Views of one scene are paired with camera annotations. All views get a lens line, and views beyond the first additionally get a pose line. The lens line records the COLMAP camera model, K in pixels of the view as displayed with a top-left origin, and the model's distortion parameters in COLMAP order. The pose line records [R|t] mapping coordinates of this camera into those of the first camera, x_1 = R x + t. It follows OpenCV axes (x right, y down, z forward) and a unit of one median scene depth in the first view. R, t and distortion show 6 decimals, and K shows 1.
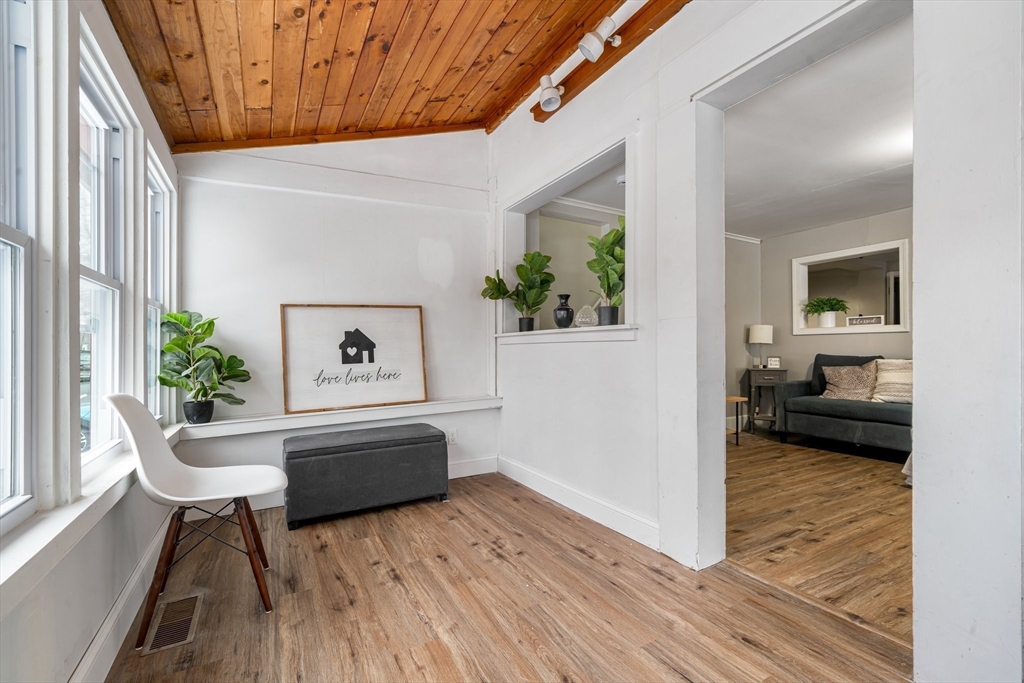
lens RADIAL K [[444.4, 0, 511.5], [0, 444.4, 345.4], [0, 0, 1]] dist [-0.000725, 0.000235]
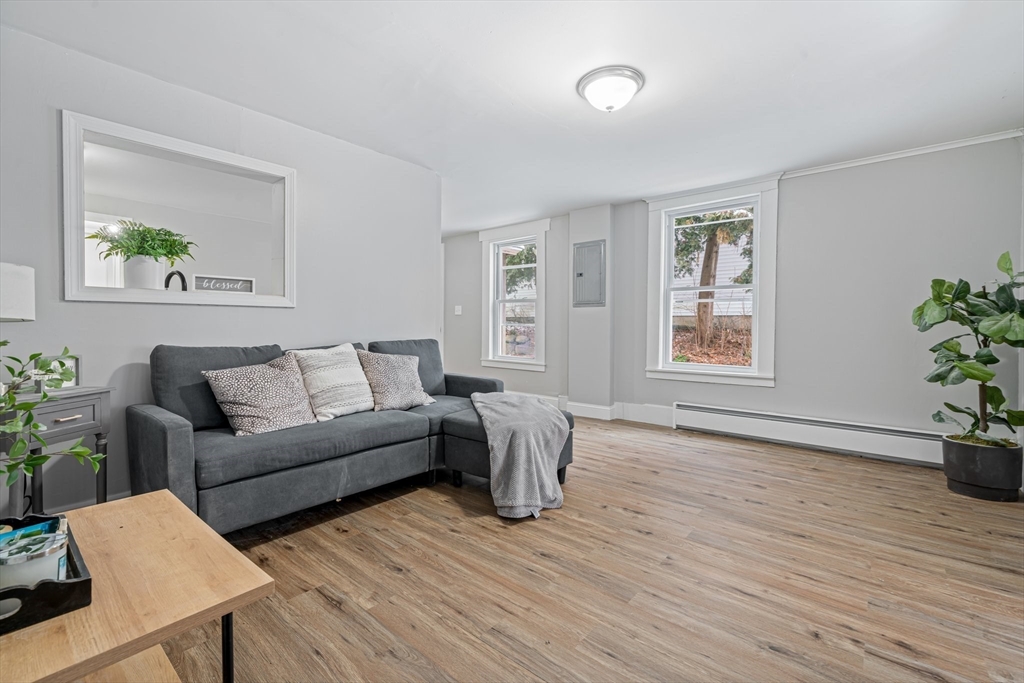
lens RADIAL K [[444.4, 0, 481.2], [0, 444.4, 335.6], [0, 0, 1]] dist [-0.000725, 0.000235]
pose [[-0.334058, -0.022053, 0.942295, 0.210088], [-0.010130, 0.999753, 0.019807, -0.005689], [-0.942498, -0.002929, -0.334198, 1.255506]]
